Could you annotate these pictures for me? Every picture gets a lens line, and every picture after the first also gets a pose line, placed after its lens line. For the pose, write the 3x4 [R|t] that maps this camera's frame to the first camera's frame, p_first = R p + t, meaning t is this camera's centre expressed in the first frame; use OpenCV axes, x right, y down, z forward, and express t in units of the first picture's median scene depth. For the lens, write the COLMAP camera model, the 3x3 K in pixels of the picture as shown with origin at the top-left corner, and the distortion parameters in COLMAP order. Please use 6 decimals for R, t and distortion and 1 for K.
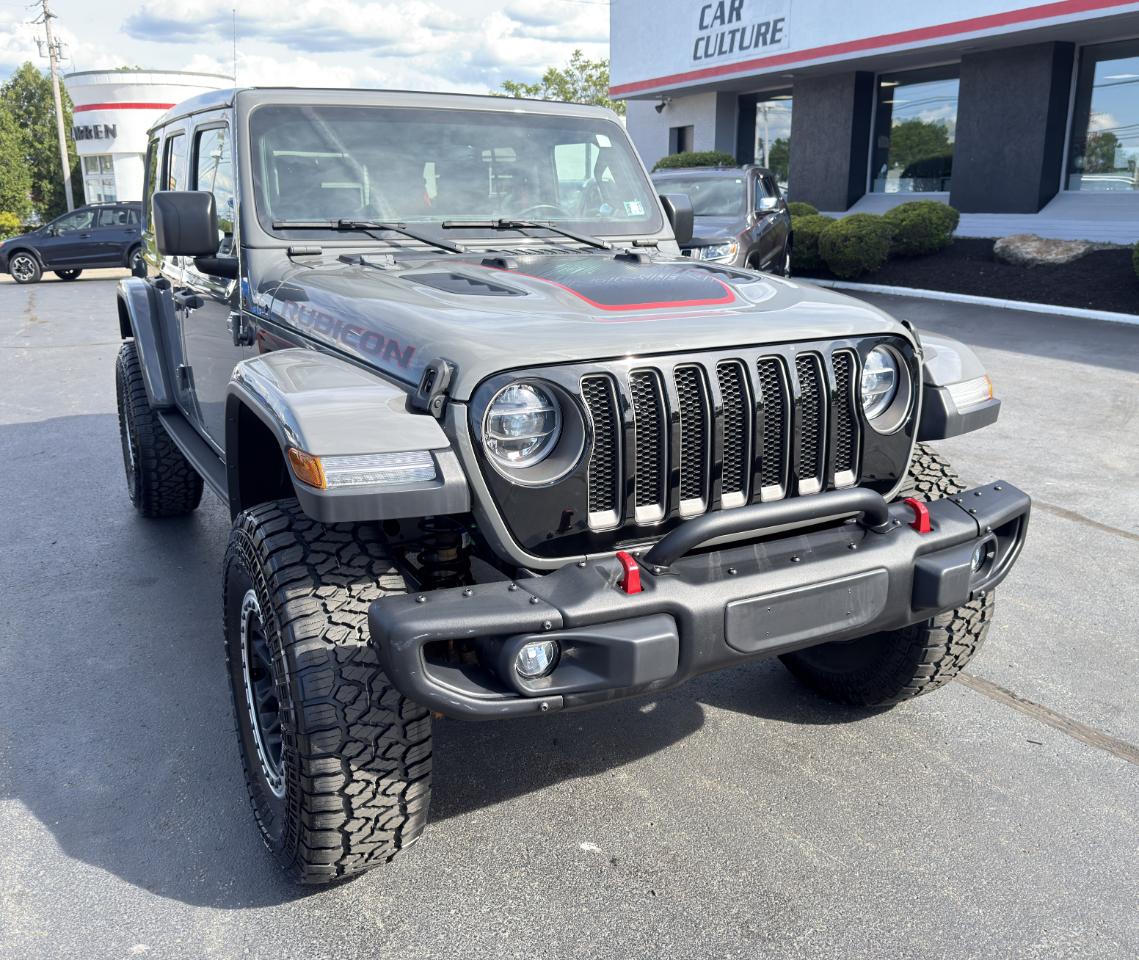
lens RADIAL K [[1034.9, 0, 560.7], [0, 1034.9, 438.5], [0, 0, 1]] dist [0.119427, -0.213137]
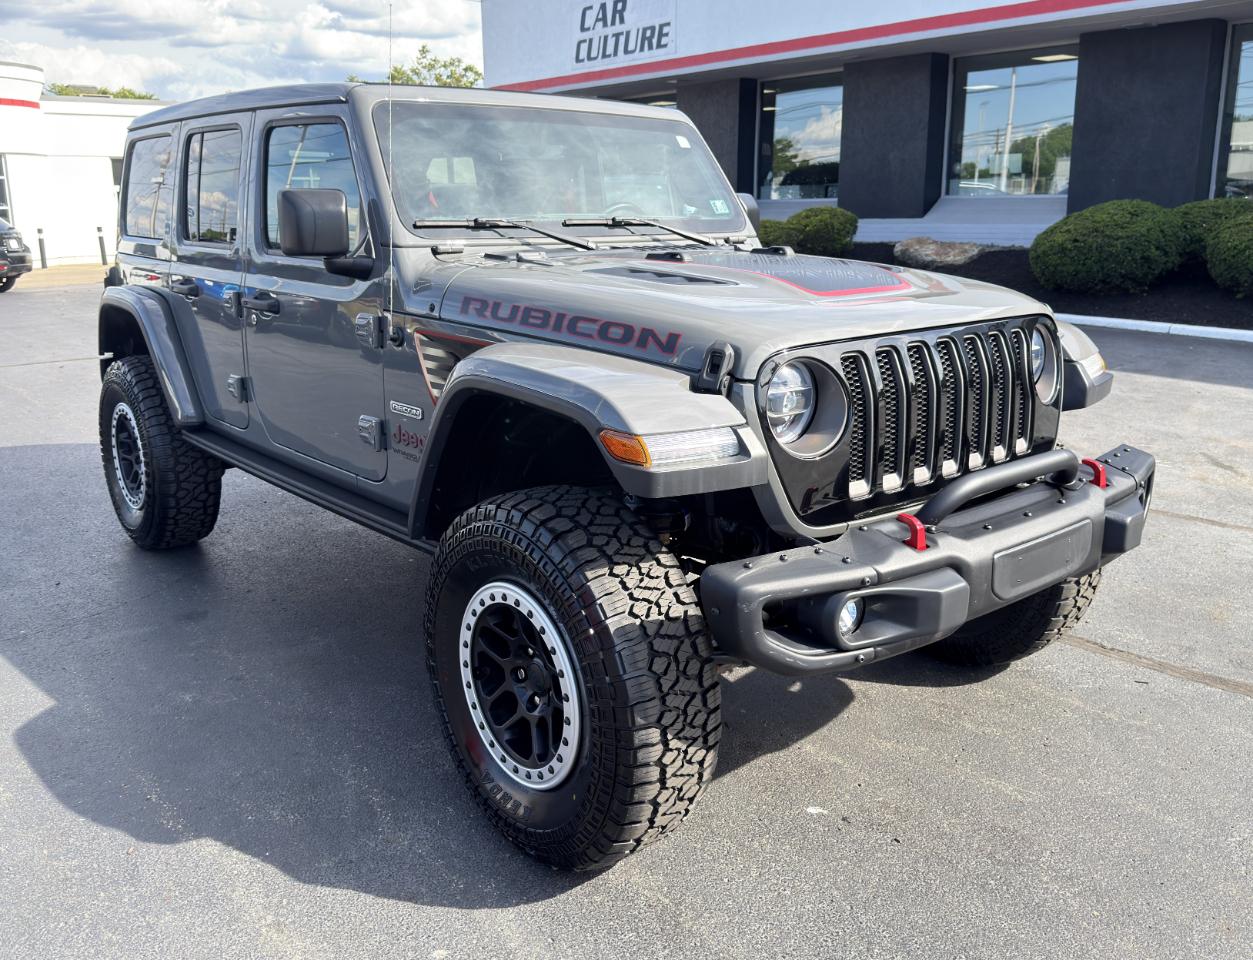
lens RADIAL K [[1106.7, 0, 626.9], [0, 1106.7, 425.0], [0, 0, 1]] dist [0.159706, -0.285678]
pose [[0.976851, -0.043337, 0.209483, -0.367233], [0.050176, 0.998363, -0.027442, 0.027836], [-0.207951, 0.037317, 0.977427, -0.067276]]
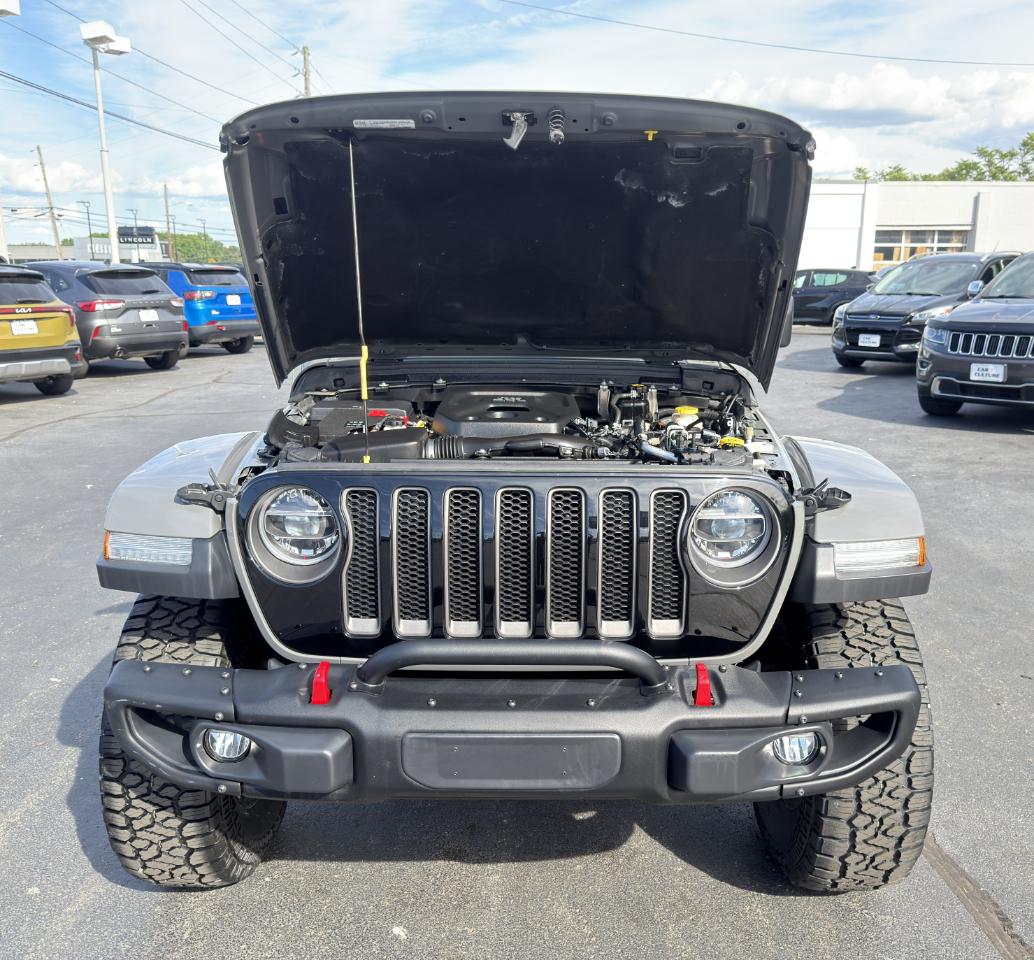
lens RADIAL K [[984.1, 0, 533.4], [0, 984.1, 482.3], [0, 0, 1]] dist [0.062984, -0.120002]
pose [[0.877426, 0.116960, -0.465236, 0.542383], [-0.120174, 0.992489, 0.022866, -0.092272], [0.464416, 0.035846, 0.884892, 0.168978]]
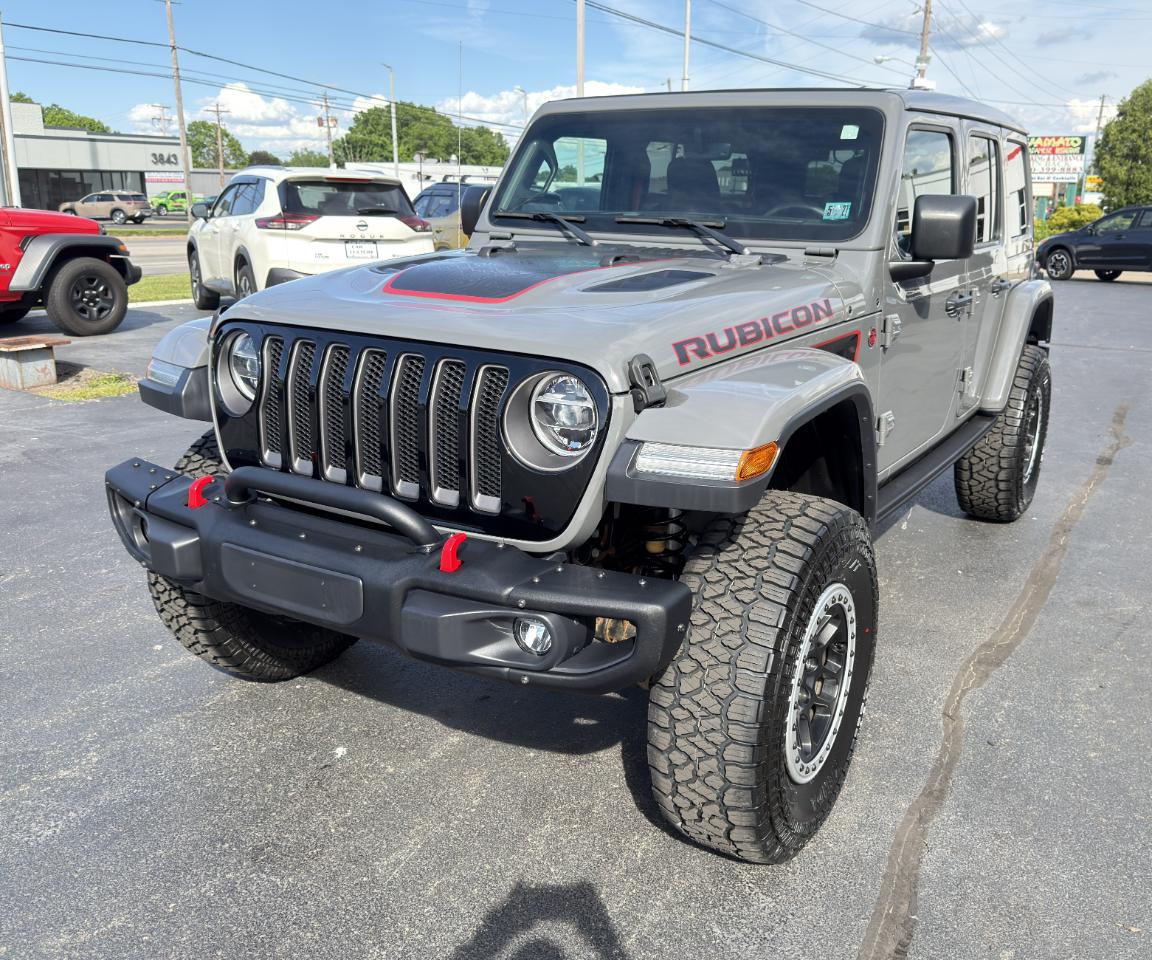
lens RADIAL K [[1051.7, 0, 593.4], [0, 1051.7, 442.7], [0, 0, 1]] dist [0.096913, -0.220048]
pose [[0.494511, 0.217971, -0.841396, 1.060999], [-0.216222, 0.968462, 0.123810, -0.144895], [0.841848, 0.120703, 0.526045, 0.567963]]
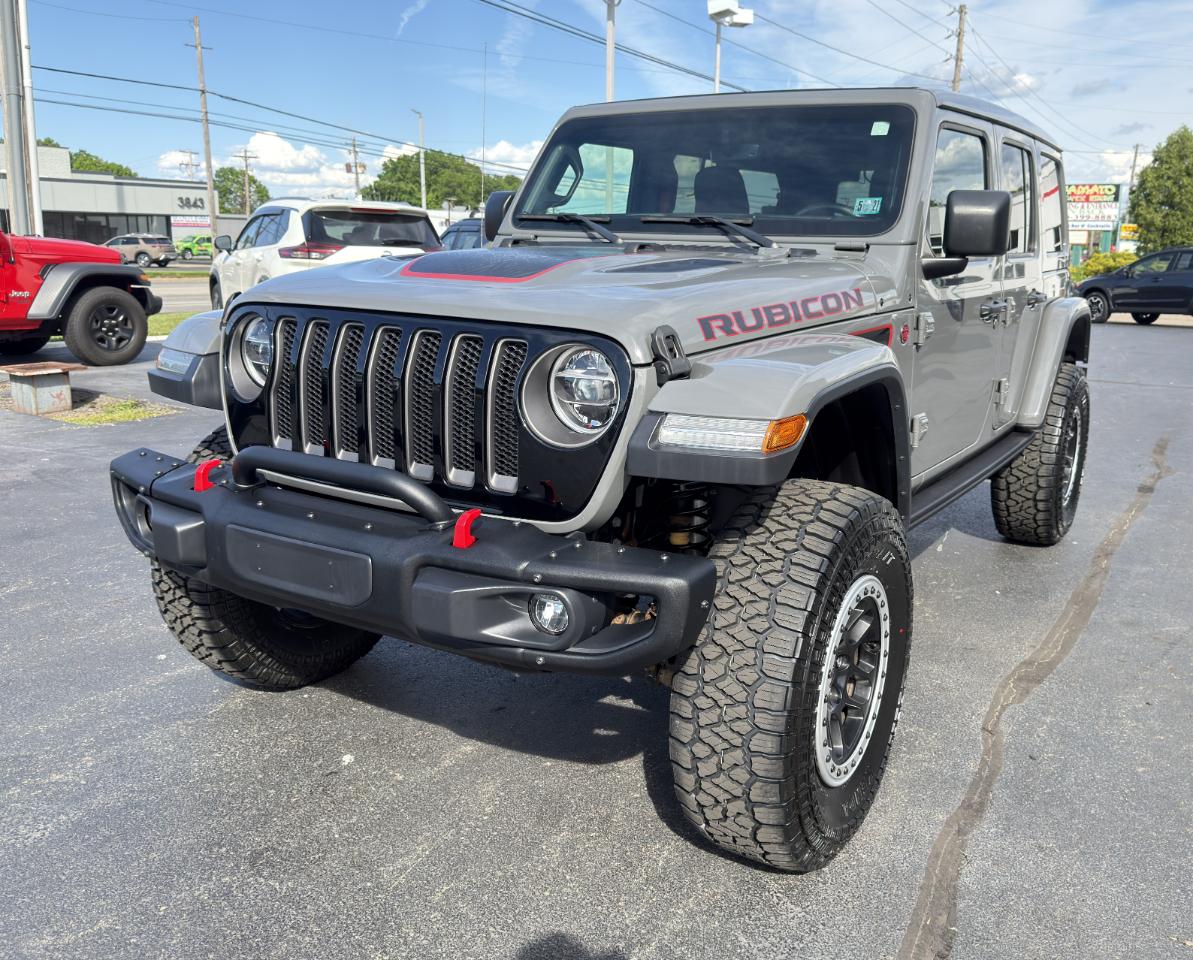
lens RADIAL K [[1074.0, 0, 613.6], [0, 1074.0, 436.2], [0, 0, 1]] dist [0.086930, -0.191902]
pose [[0.487481, 0.175087, -0.855399, 1.061285], [-0.223125, 0.972140, 0.071826, -0.083949], [0.844143, 0.155847, 0.512966, 0.589482]]
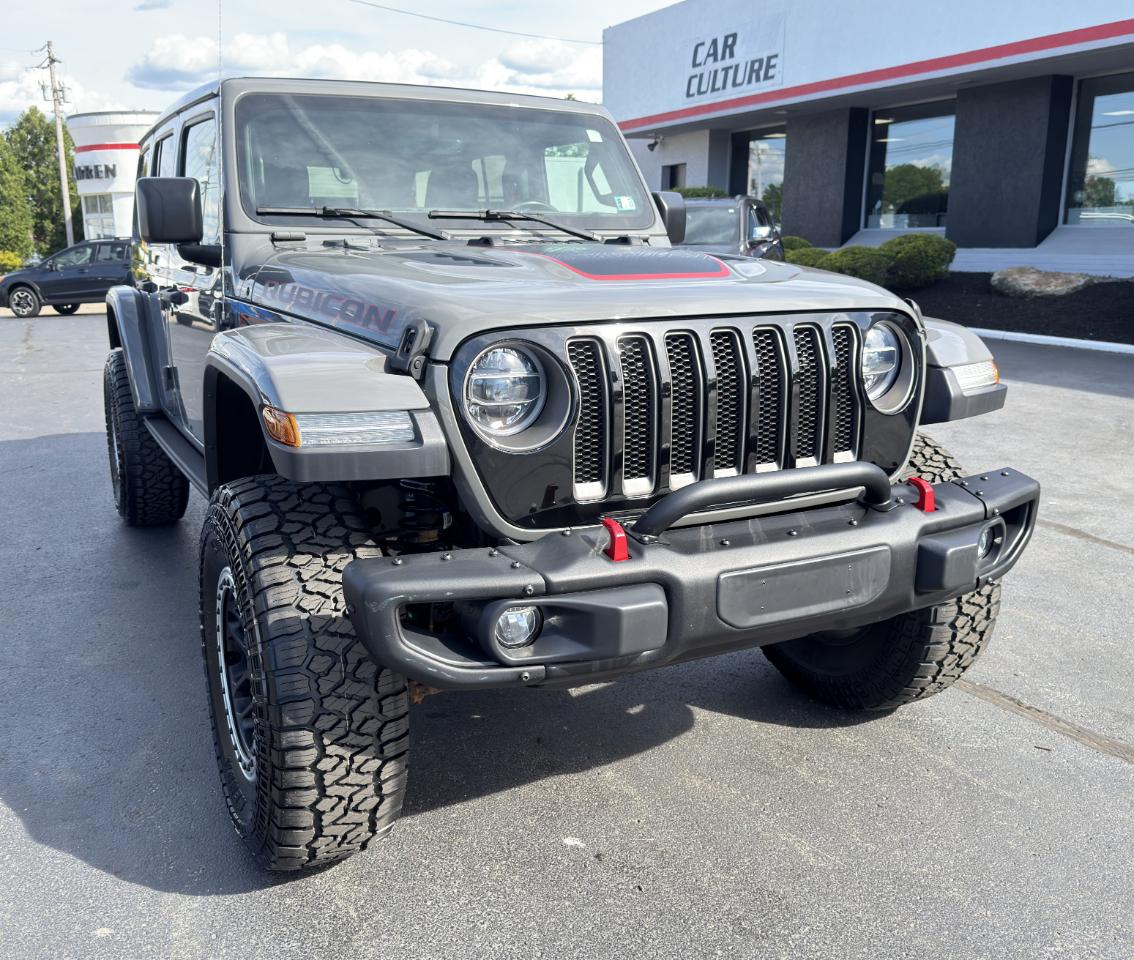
lens RADIAL K [[1034.3, 0, 521.3], [0, 1034.3, 460.8], [0, 0, 1]] dist [0.097616, -0.170427]
pose [[0.999553, 0.007701, -0.028890, 0.004732], [-0.008362, 0.999704, -0.022840, 0.062401], [0.028706, 0.023071, 0.999322, 0.037184]]
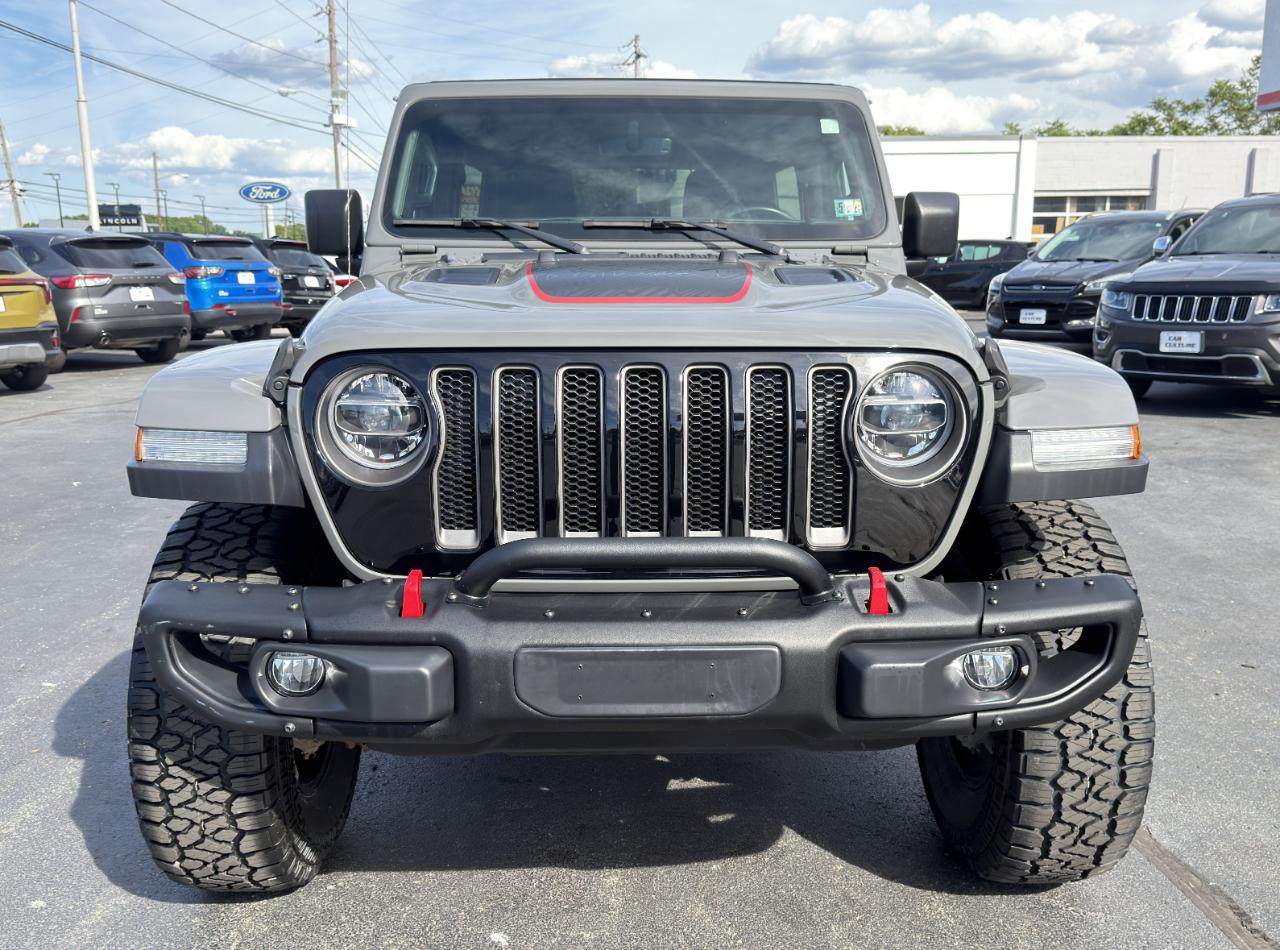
lens RADIAL K [[1217.9, 0, 635.4], [0, 1217.9, 498.2], [0, 0, 1]] dist [0.104790, -0.219687]
pose [[0.887161, 0.095912, -0.451383, 0.528272], [-0.108805, 0.994060, -0.002626, 0.027350], [0.448450, 0.051442, 0.892326, 0.145549]]
